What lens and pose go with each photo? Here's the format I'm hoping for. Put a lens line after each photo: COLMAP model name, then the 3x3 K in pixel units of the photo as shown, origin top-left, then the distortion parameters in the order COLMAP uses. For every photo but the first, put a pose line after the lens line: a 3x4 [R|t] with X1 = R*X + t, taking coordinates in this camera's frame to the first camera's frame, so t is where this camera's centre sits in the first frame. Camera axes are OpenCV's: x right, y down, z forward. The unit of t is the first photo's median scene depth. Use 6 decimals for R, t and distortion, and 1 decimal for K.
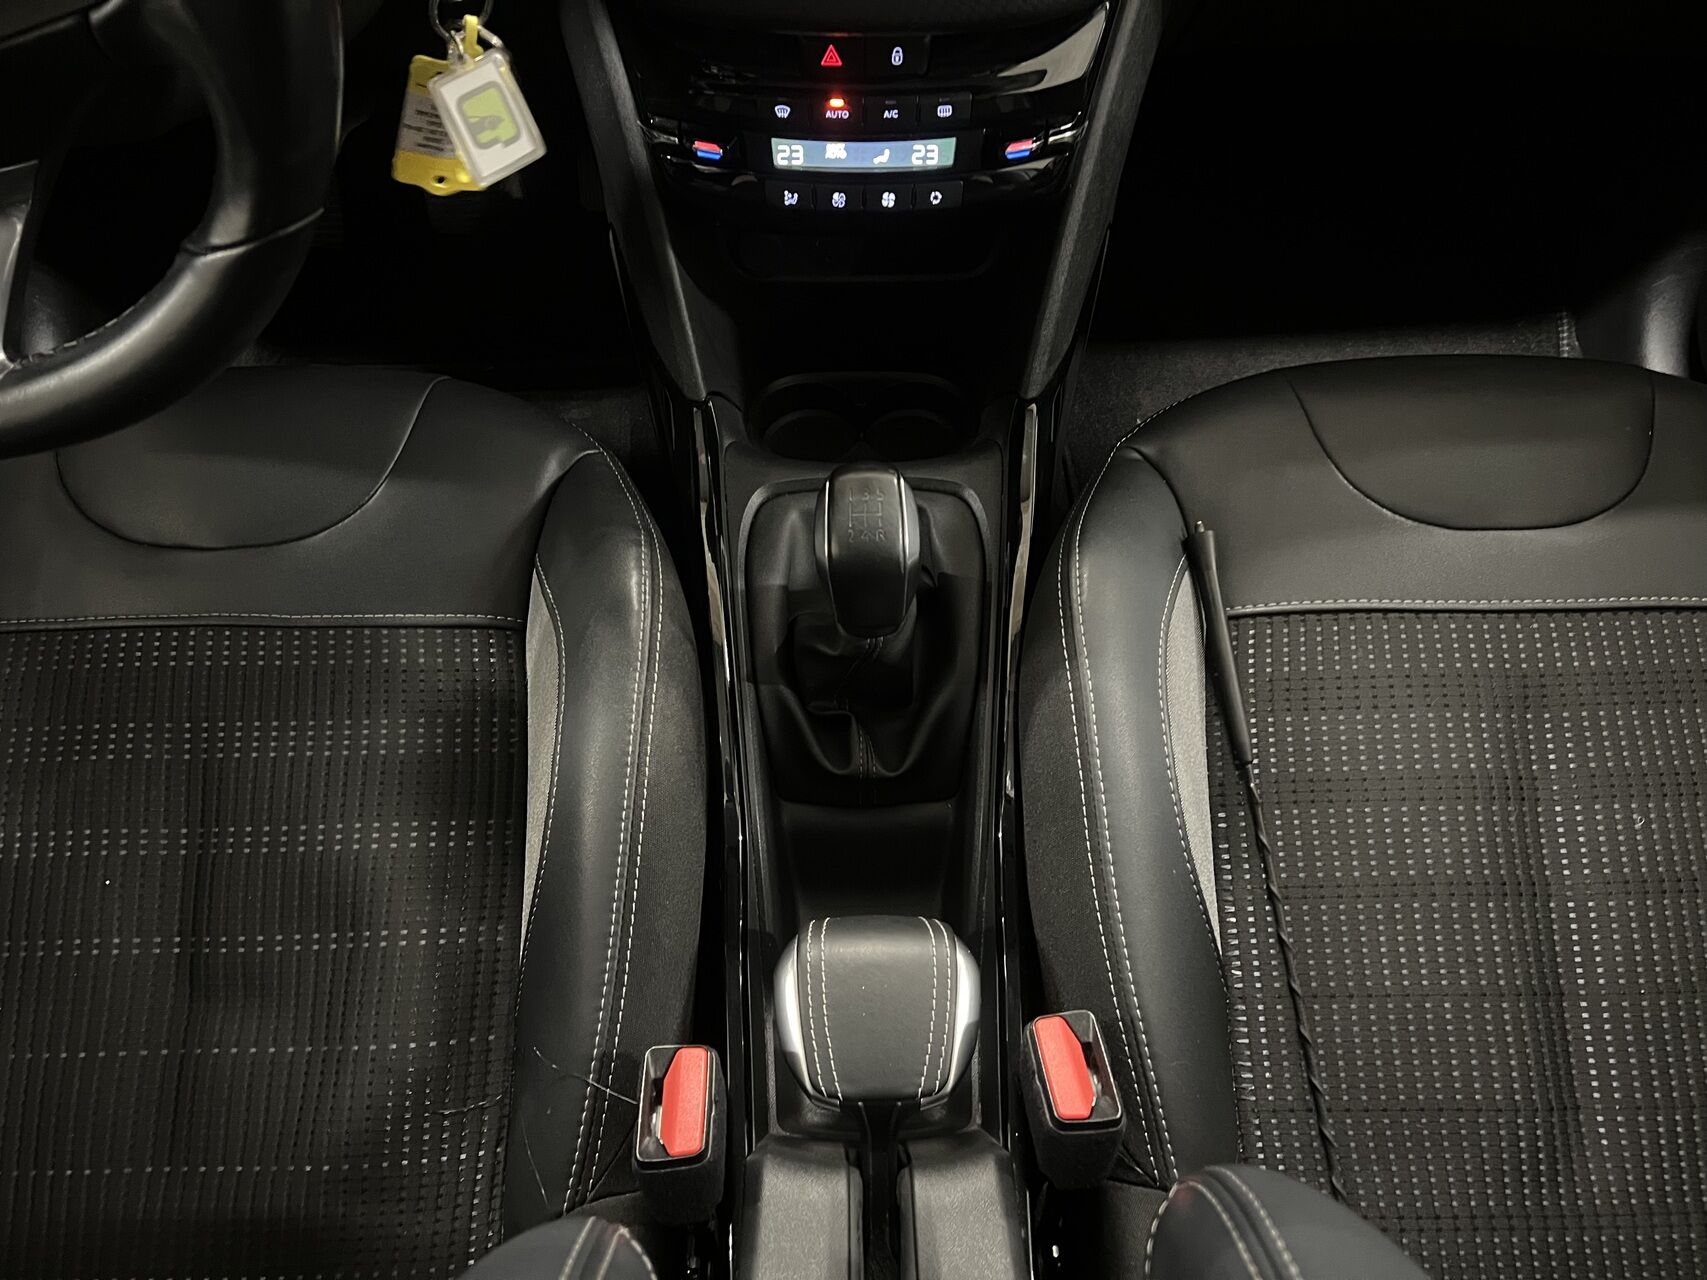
lens RADIAL K [[1286.3, 0, 867.7], [0, 1286.3, 642.7], [0, 0, 1]] dist [0.038795, -0.055542]
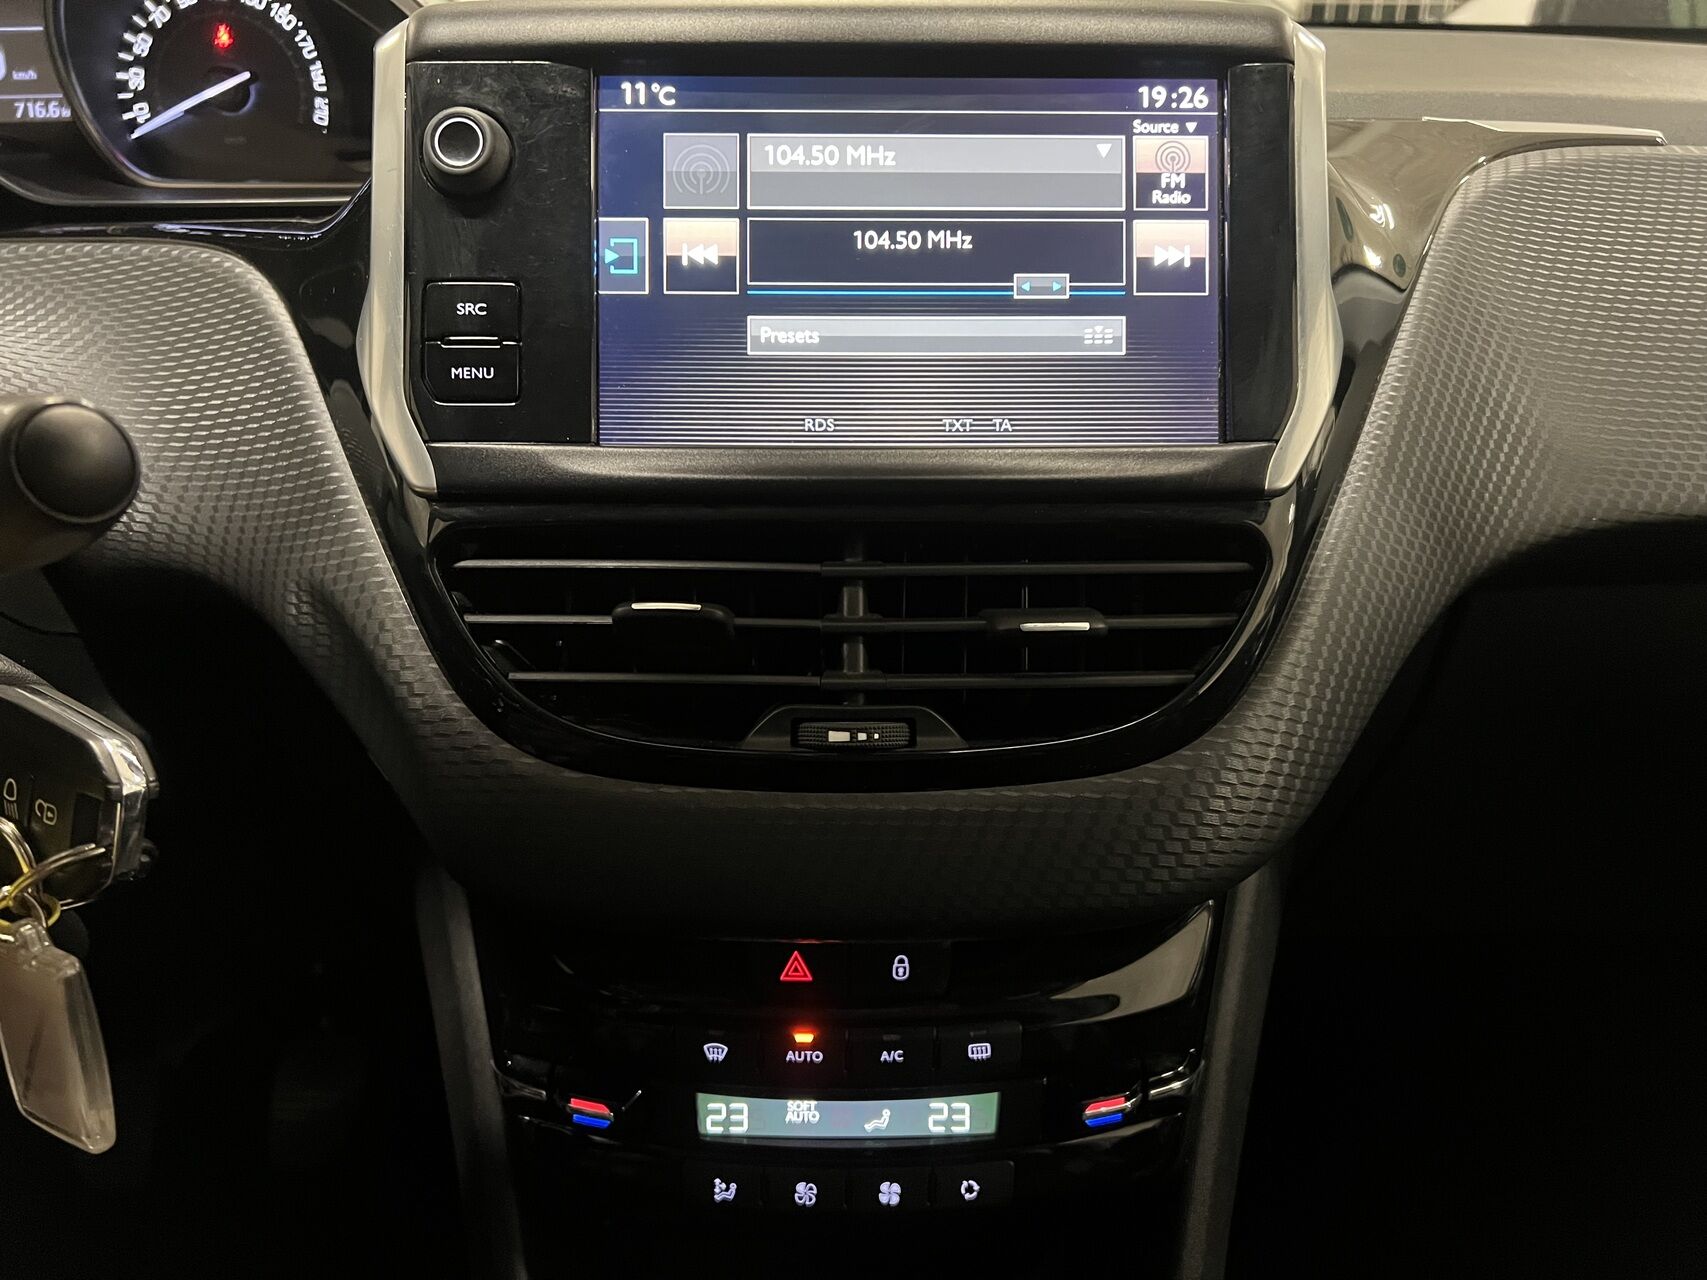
lens RADIAL K [[1286.3, 0, 857.8], [0, 1286.3, 640.4], [0, 0, 1]] dist [0.038795, -0.055542]
pose [[0.999942, -0.002763, -0.010436, 0.008247], [-0.004046, 0.800287, -0.599604, -0.190023], [0.010008, 0.599611, 0.800229, 0.373629]]
